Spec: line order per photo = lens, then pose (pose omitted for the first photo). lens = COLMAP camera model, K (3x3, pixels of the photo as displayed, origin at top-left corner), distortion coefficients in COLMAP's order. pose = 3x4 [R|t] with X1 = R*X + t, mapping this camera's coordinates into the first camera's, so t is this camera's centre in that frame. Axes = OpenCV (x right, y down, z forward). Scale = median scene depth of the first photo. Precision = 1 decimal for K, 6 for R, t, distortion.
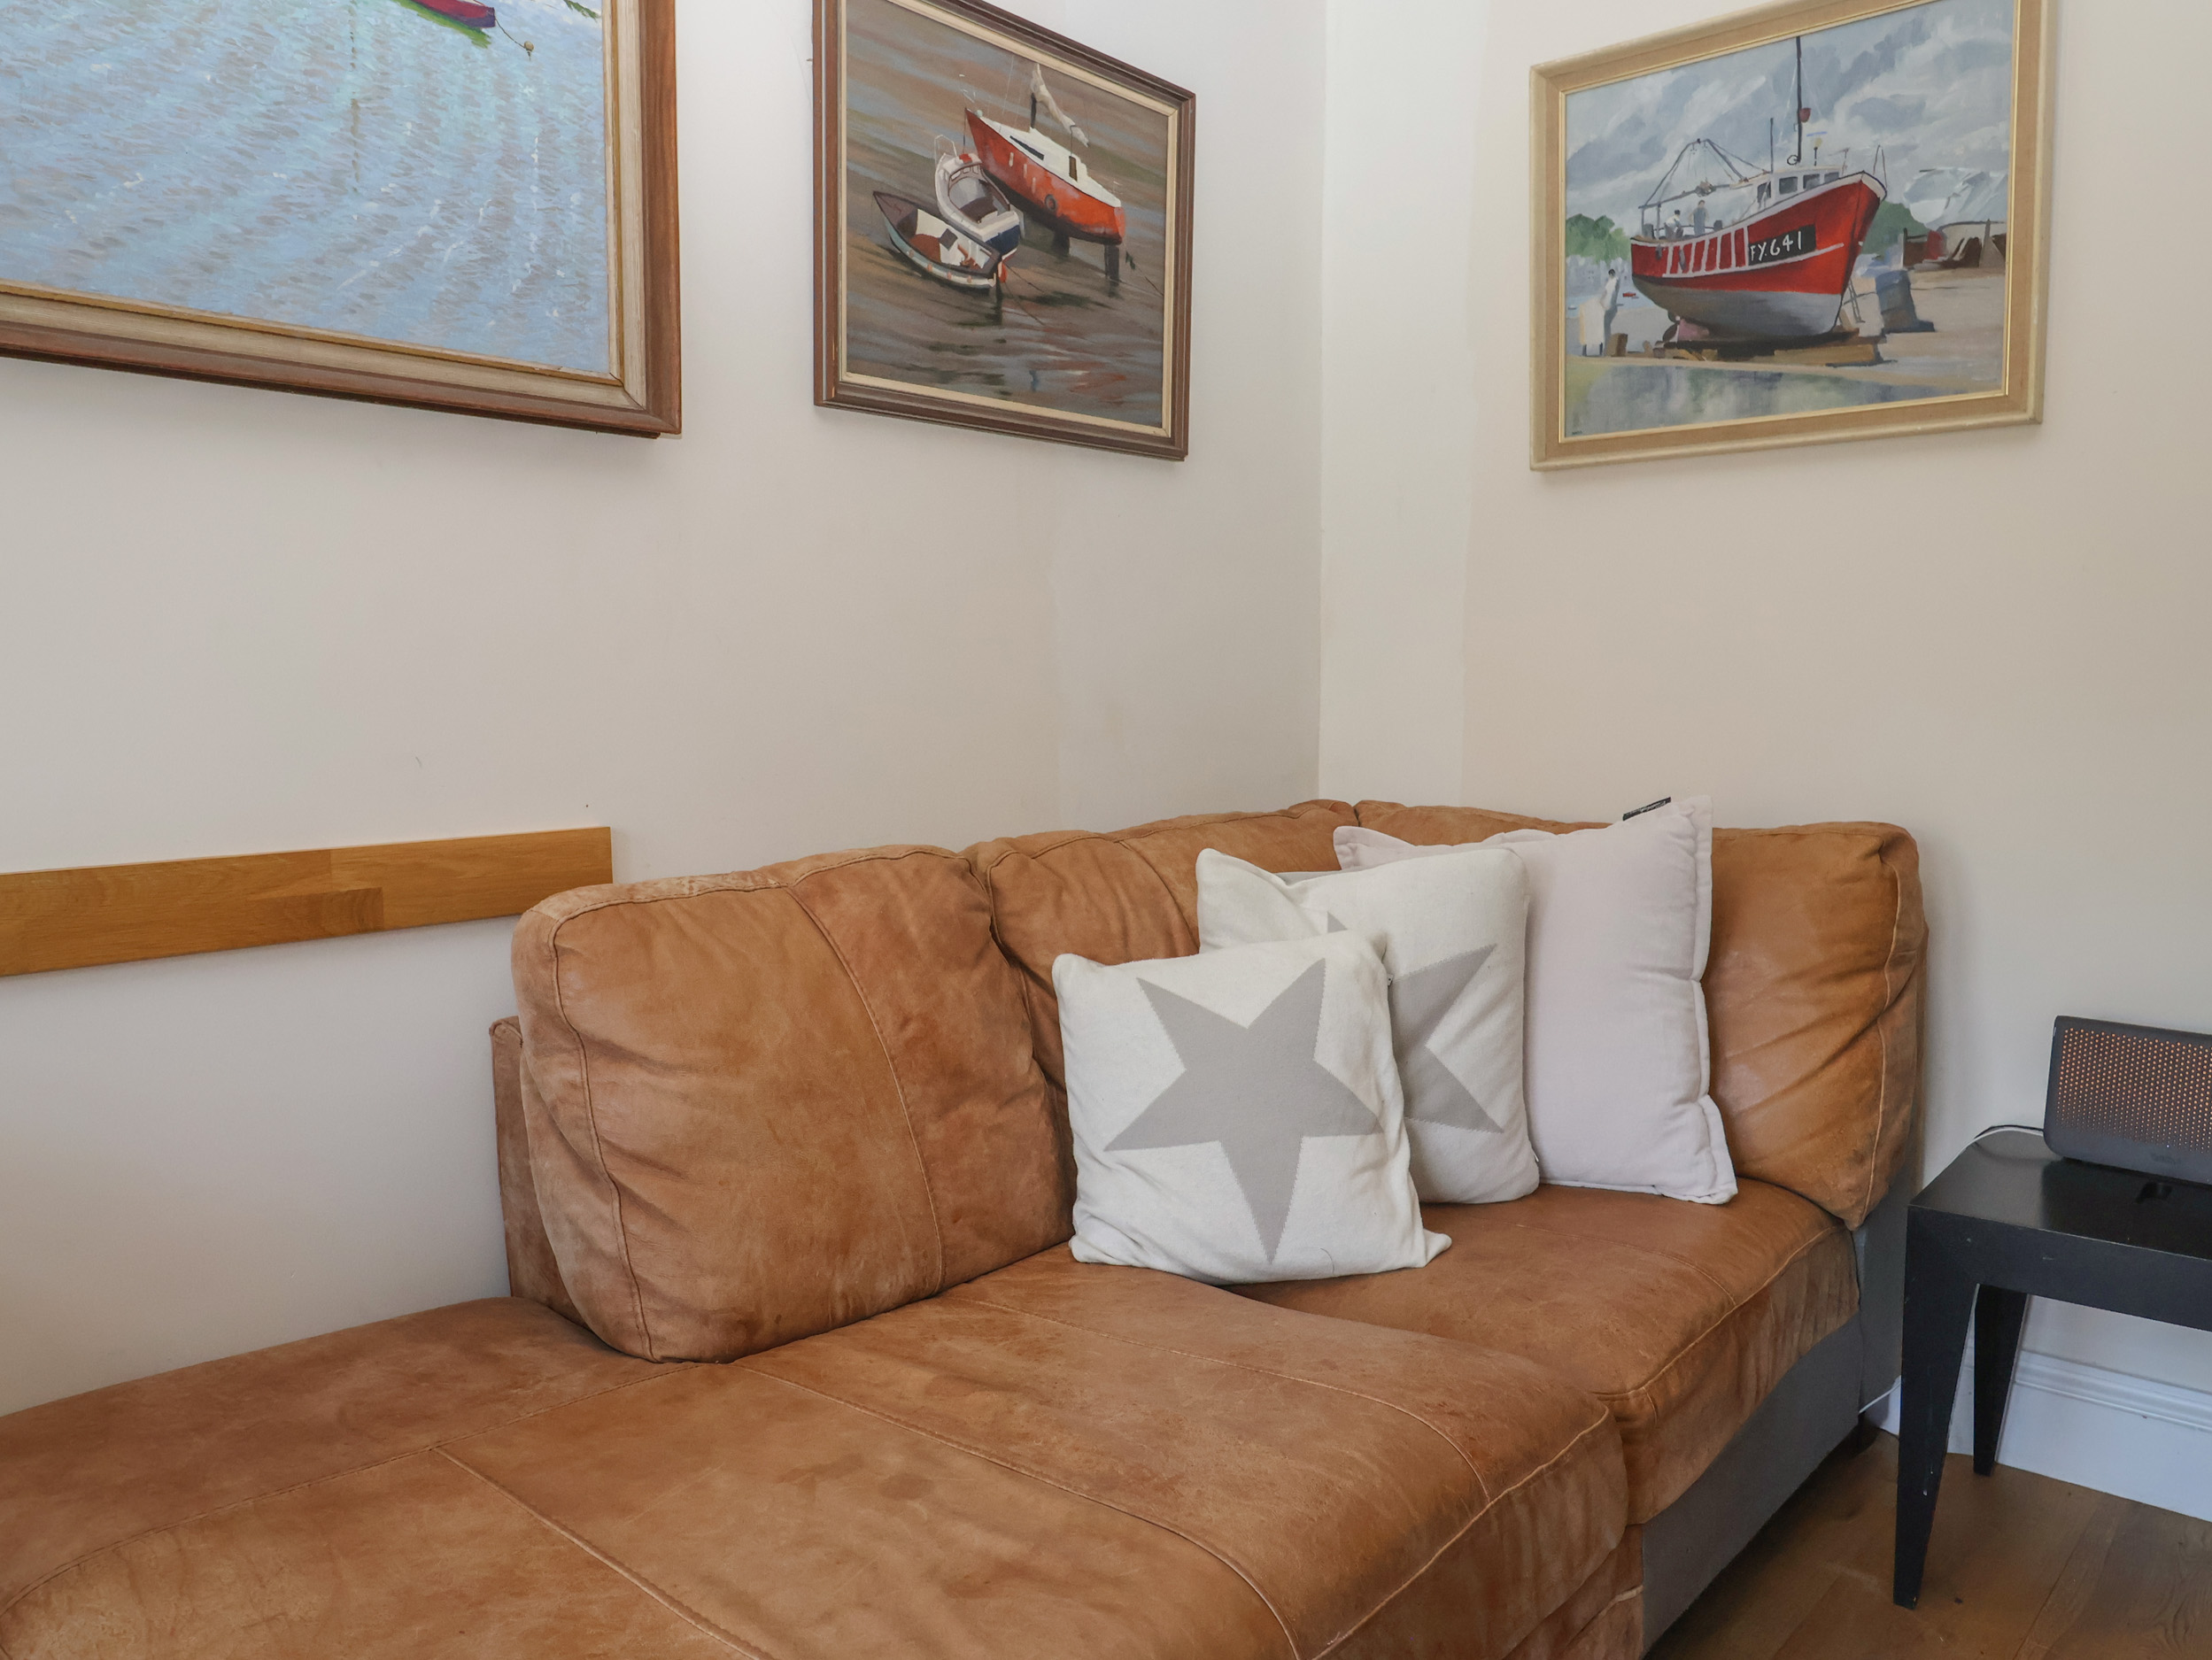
lens RADIAL K [[1621.5, 0, 1106.0], [0, 1621.5, 830.0], [0, 0, 1]] dist [-0.001203, -0.002891]
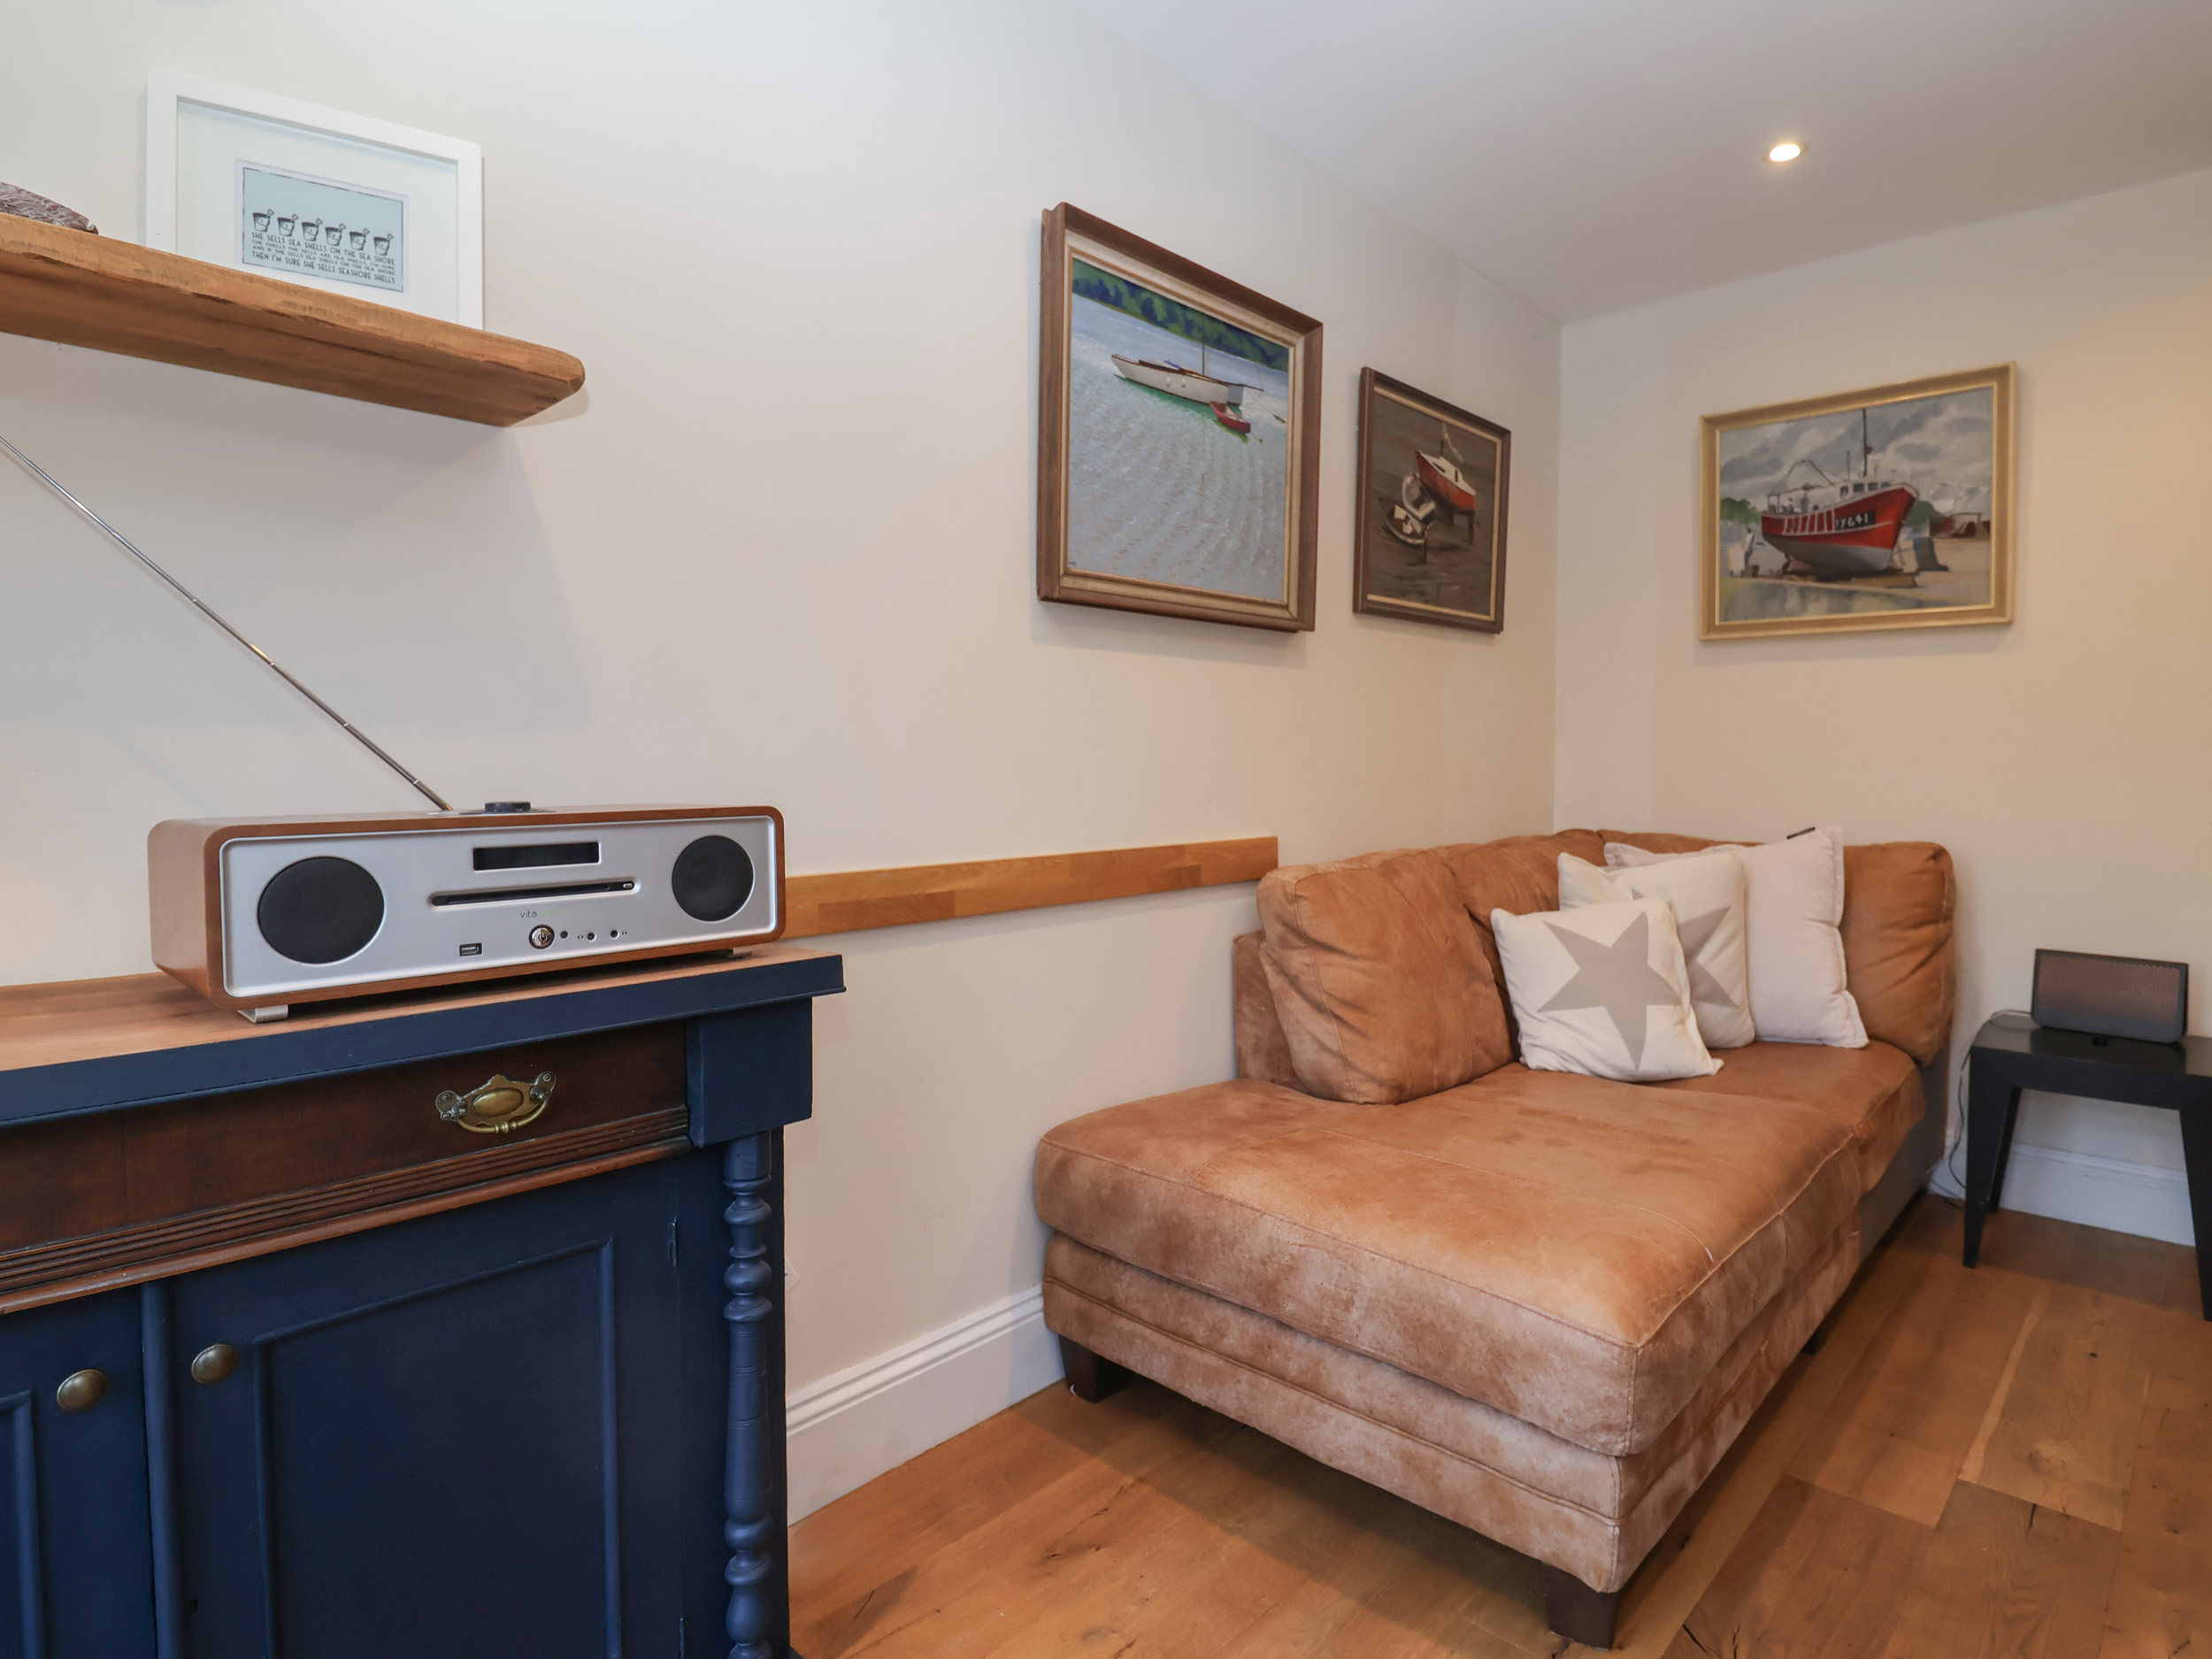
lens RADIAL K [[1195.7, 0, 1147.5], [0, 1195.7, 795.0], [0, 0, 1]] dist [-0.012110, -0.002647]
pose [[0.999643, 0.007649, -0.025581, -0.375796], [-0.009046, 0.998448, -0.054950, 0.024994], [0.025121, 0.055162, 0.998161, -0.360484]]
